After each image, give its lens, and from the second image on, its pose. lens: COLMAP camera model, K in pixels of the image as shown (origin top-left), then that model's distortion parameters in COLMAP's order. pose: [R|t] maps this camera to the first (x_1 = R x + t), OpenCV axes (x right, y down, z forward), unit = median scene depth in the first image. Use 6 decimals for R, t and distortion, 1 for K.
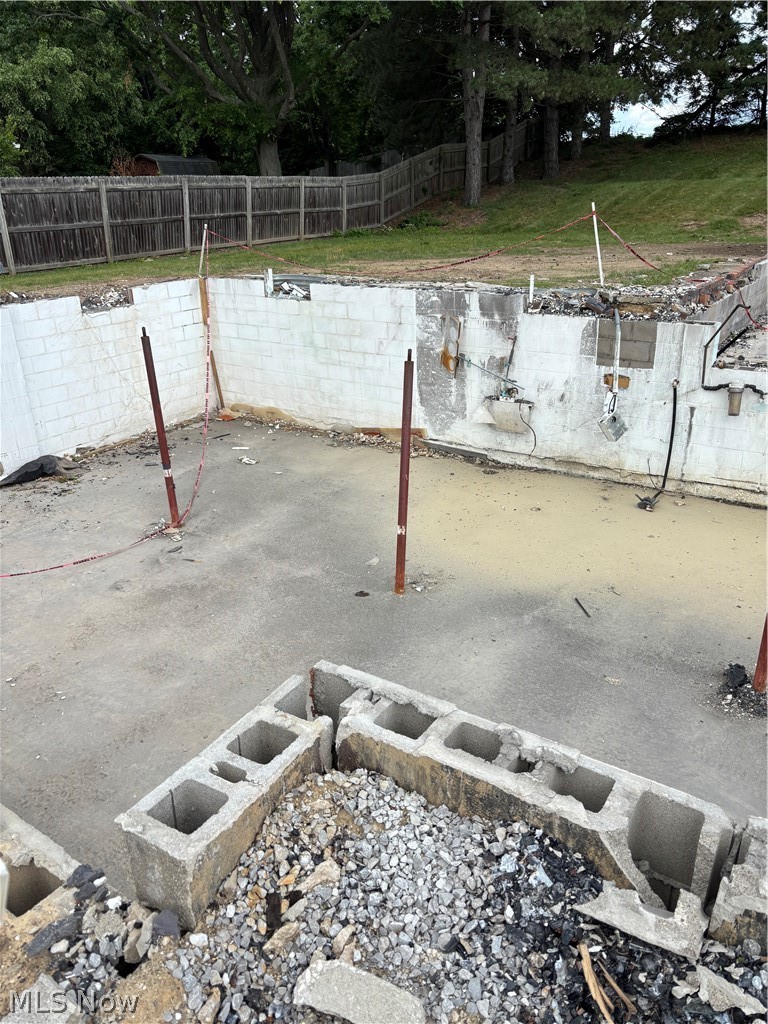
lens RADIAL K [[773.8, 0, 384.0], [0, 773.8, 512.0], [0, 0, 1]] dist [0.032924, -0.029464]
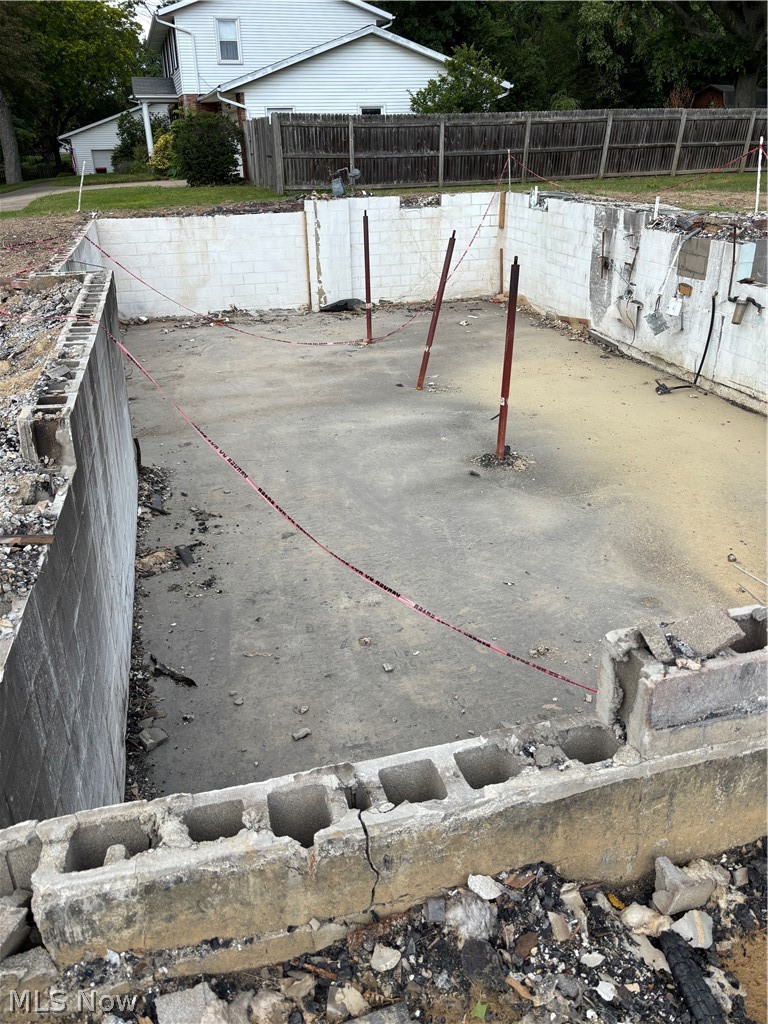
lens RADIAL K [[780.9, 0, 384.0], [0, 780.9, 512.0], [0, 0, 1]] dist [-0.005296, 0.004229]
pose [[0.755231, 0.294149, -0.585749, 0.660349], [-0.249677, 0.955377, 0.157847, 0.075479], [0.606042, 0.027037, 0.794973, -0.204414]]
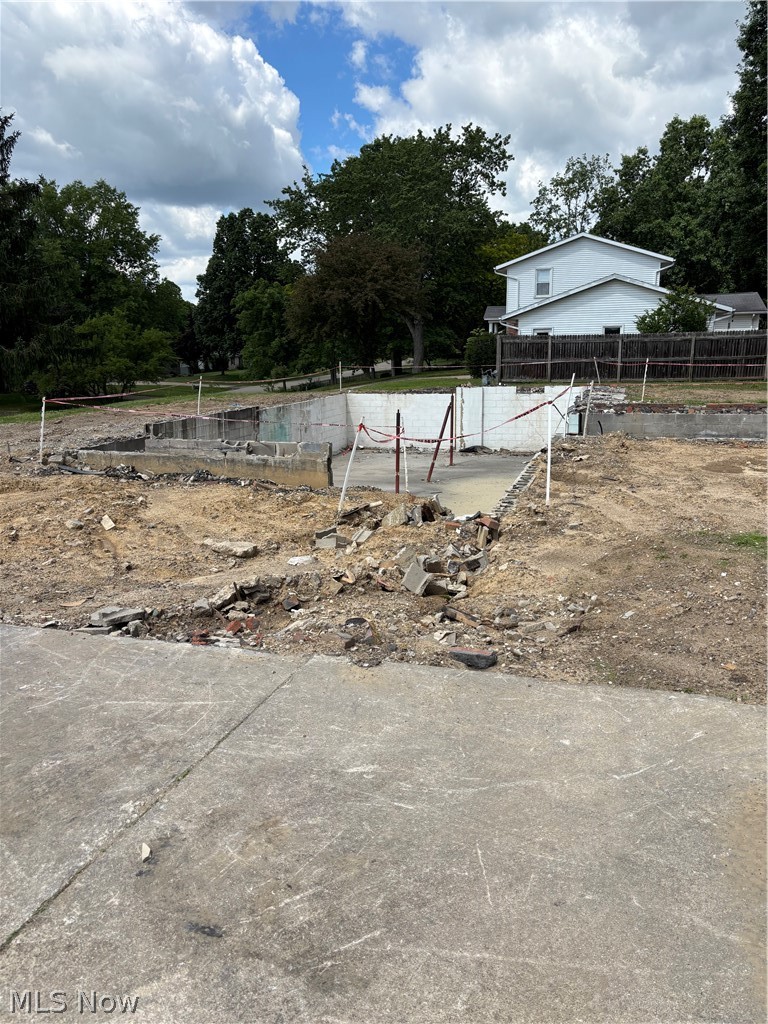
lens RADIAL K [[780.9, 0, 384.0], [0, 780.9, 512.0], [0, 0, 1]] dist [-0.005296, 0.004229]
pose [[0.292013, 0.214397, -0.932074, 1.865043], [-0.349883, 0.930944, 0.104521, -0.026064], [0.890118, 0.295595, 0.346862, -0.092219]]
